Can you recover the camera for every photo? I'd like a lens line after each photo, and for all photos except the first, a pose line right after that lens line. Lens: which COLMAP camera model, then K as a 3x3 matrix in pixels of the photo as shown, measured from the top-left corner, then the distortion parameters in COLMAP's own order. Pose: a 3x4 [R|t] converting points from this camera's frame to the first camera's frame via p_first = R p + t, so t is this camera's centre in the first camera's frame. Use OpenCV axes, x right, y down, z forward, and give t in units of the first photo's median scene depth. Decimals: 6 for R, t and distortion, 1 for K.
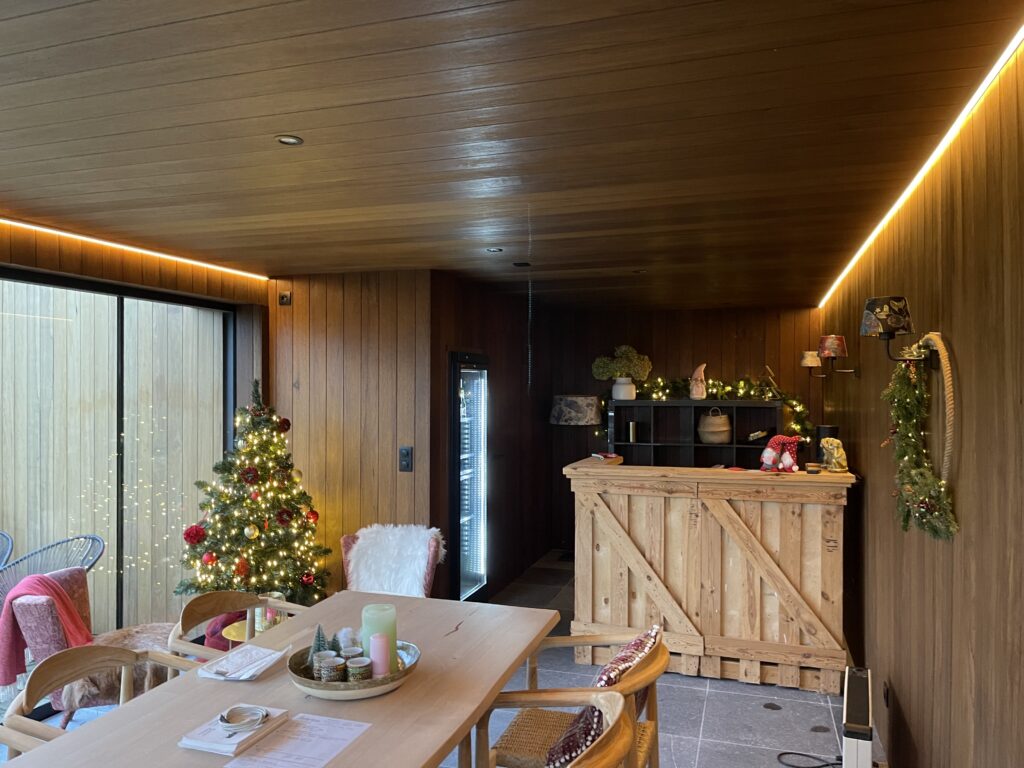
lens RADIAL K [[763.4, 0, 514.5], [0, 763.4, 383.4], [0, 0, 1]] dist [0.008702, -0.035194]
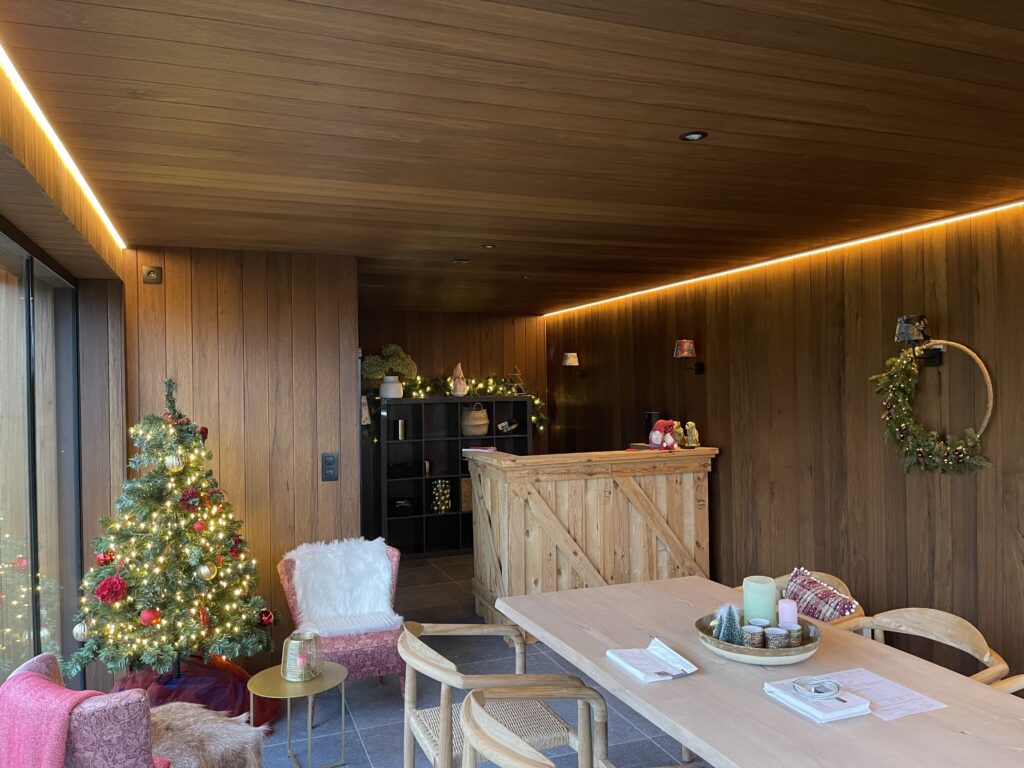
lens RADIAL K [[763.4, 0, 514.6], [0, 763.4, 385.0], [0, 0, 1]] dist [0.008702, -0.035194]
pose [[0.777636, -0.012782, 0.628584, -0.580345], [0.013078, 0.999906, 0.004154, 0.003012], [-0.628578, 0.004991, 0.777730, 0.184160]]
